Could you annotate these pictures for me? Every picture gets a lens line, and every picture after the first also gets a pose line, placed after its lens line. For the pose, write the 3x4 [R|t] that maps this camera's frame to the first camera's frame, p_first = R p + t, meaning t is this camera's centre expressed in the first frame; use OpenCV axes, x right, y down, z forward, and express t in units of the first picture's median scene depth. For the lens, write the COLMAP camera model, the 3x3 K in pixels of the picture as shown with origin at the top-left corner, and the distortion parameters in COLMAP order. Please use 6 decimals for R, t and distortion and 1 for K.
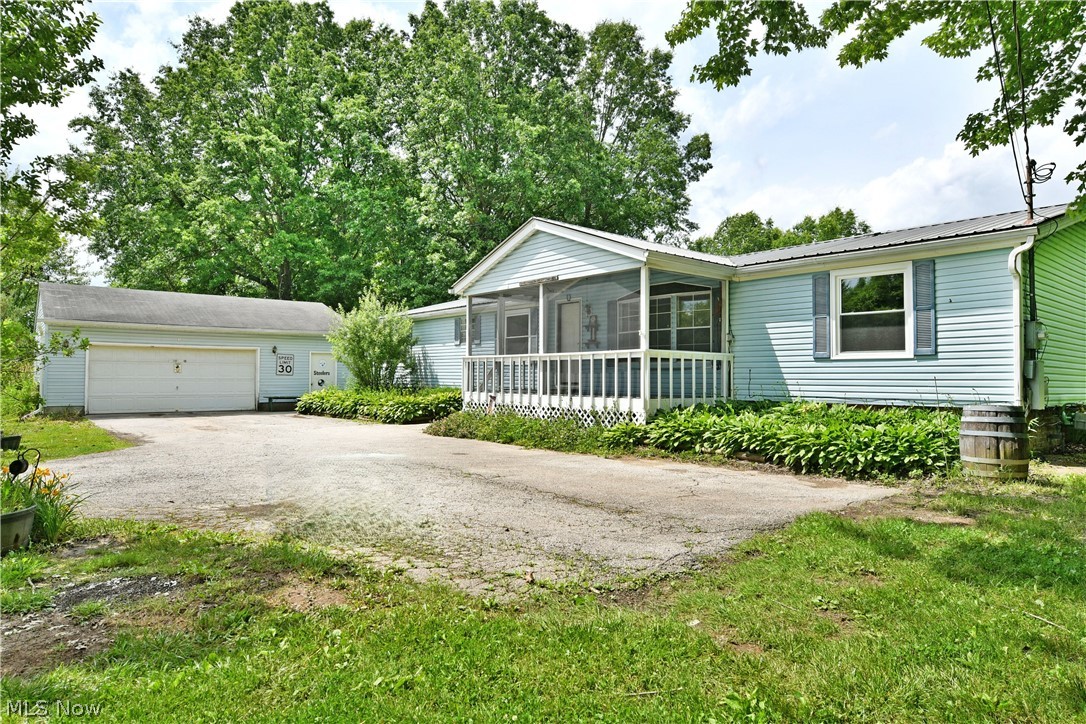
lens RADIAL K [[649.6, 0, 534.9], [0, 649.6, 361.1], [0, 0, 1]] dist [-0.003197, -0.036554]
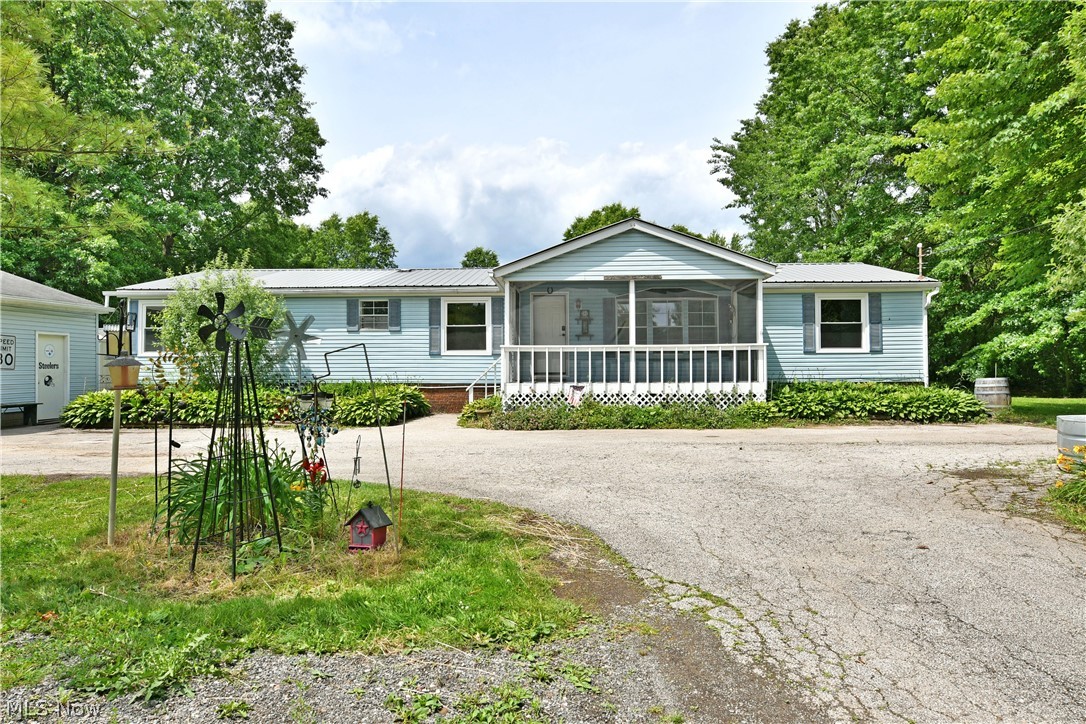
lens RADIAL K [[649.6, 0, 534.9], [0, 649.6, 361.1], [0, 0, 1]] dist [-0.003197, -0.036554]
pose [[0.671517, 0.000380, 0.740989, -0.908890], [-0.008765, 0.999934, 0.007430, 0.009075], [-0.740938, -0.011485, 0.671476, 0.401972]]
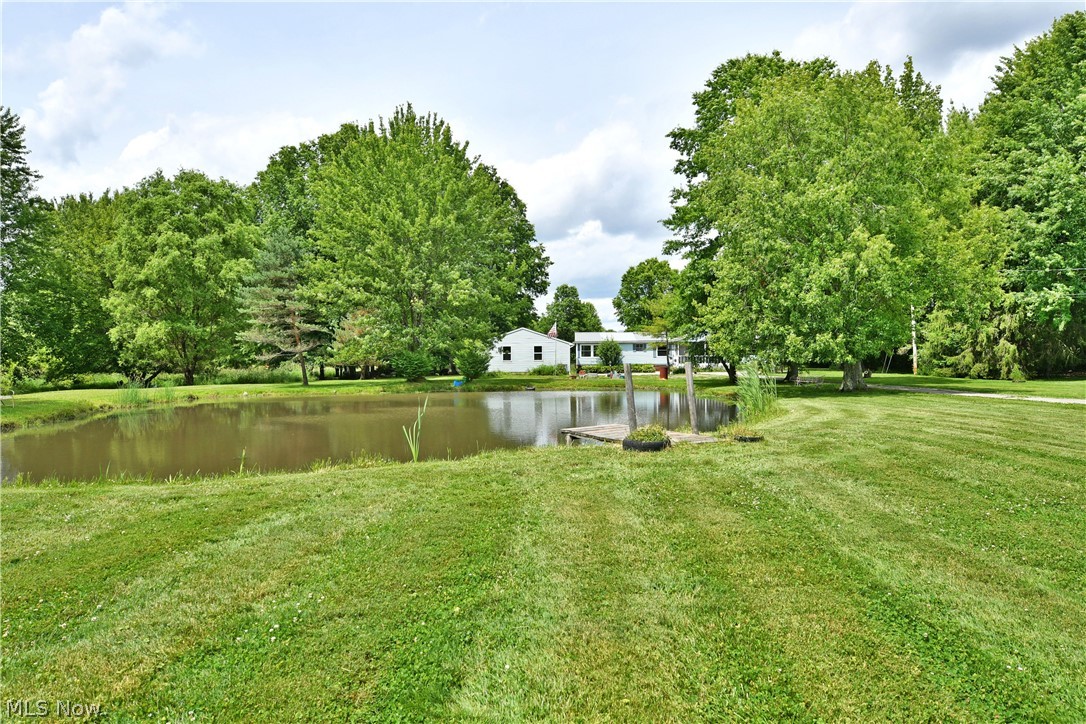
lens RADIAL K [[640.3, 0, 551.8], [0, 640.3, 329.2], [0, 0, 1]] dist [0.000140, -0.000173]
pose [[0.654025, 0.030083, 0.755875, -4.582029], [-0.005429, 0.999370, -0.035076, -0.035580], [-0.756454, 0.018837, 0.653776, -1.359986]]
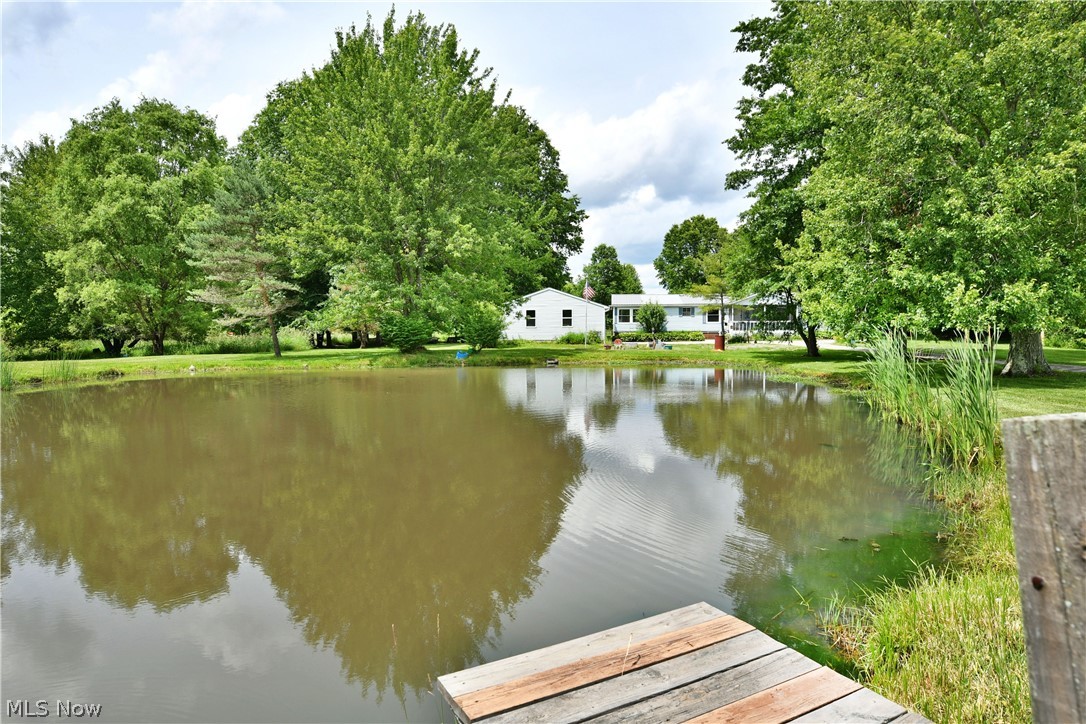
lens RADIAL K [[642.0, 0, 543.0], [0, 642.0, 362.0], [0, 0, 1]] dist [0.004352, 0.000728]
pose [[0.708614, -0.044763, 0.704176, -4.067495], [-0.006083, 0.997561, 0.069534, -0.028612], [-0.705571, -0.053556, 0.706613, -0.976101]]
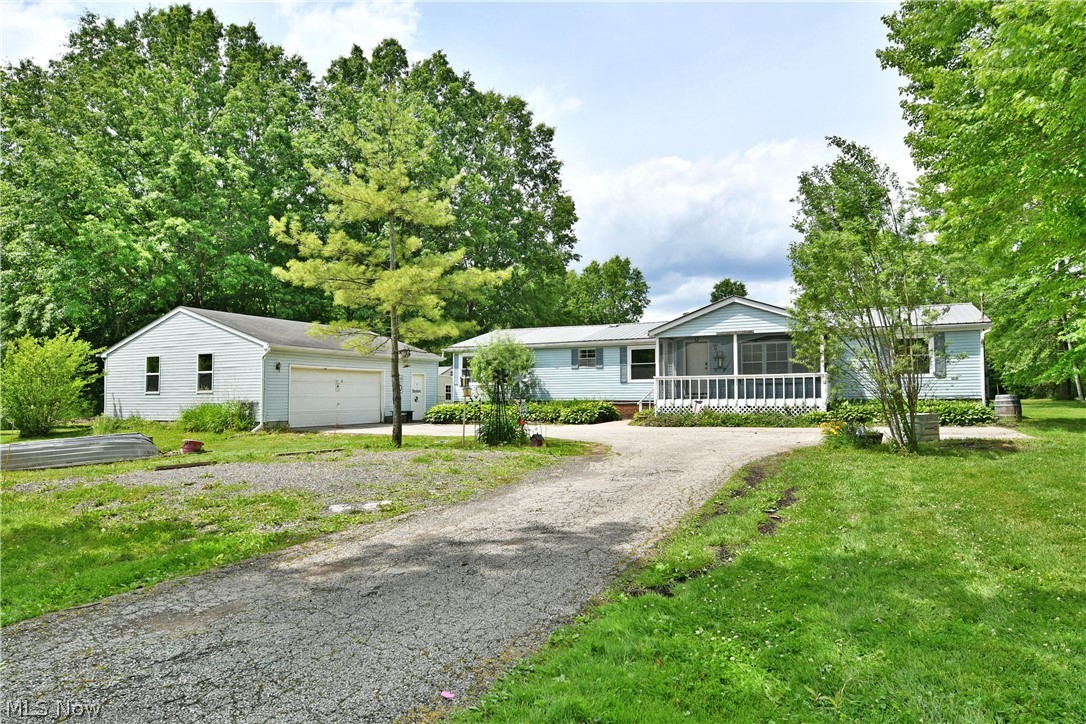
lens RADIAL K [[649.6, 0, 534.9], [0, 649.6, 361.1], [0, 0, 1]] dist [-0.003197, -0.036554]
pose [[0.912650, 0.009296, 0.408636, -1.177373], [0.003976, 0.999492, -0.031618, 0.004009], [-0.408722, 0.030481, 0.912150, -0.337812]]
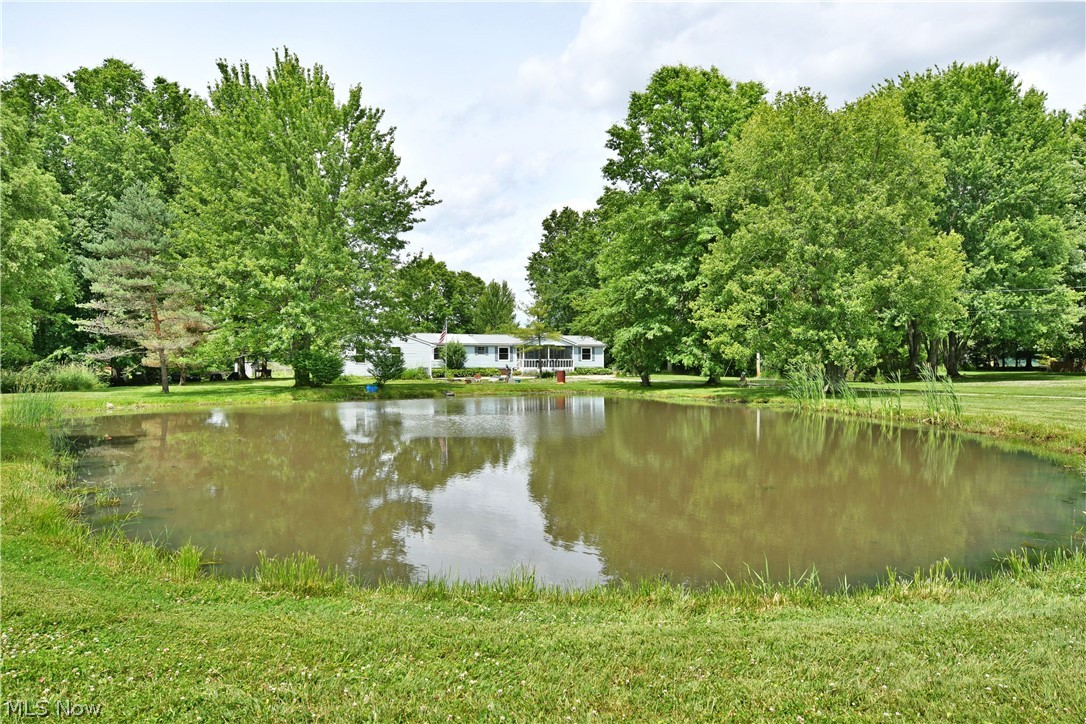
lens RADIAL K [[649.6, 0, 534.9], [0, 649.6, 361.1], [0, 0, 1]] dist [-0.003197, -0.036554]
pose [[0.294726, 0.001633, 0.955580, -4.916905], [-0.016552, 0.999857, 0.003397, -0.012310], [-0.955438, -0.016818, 0.294711, -0.388433]]
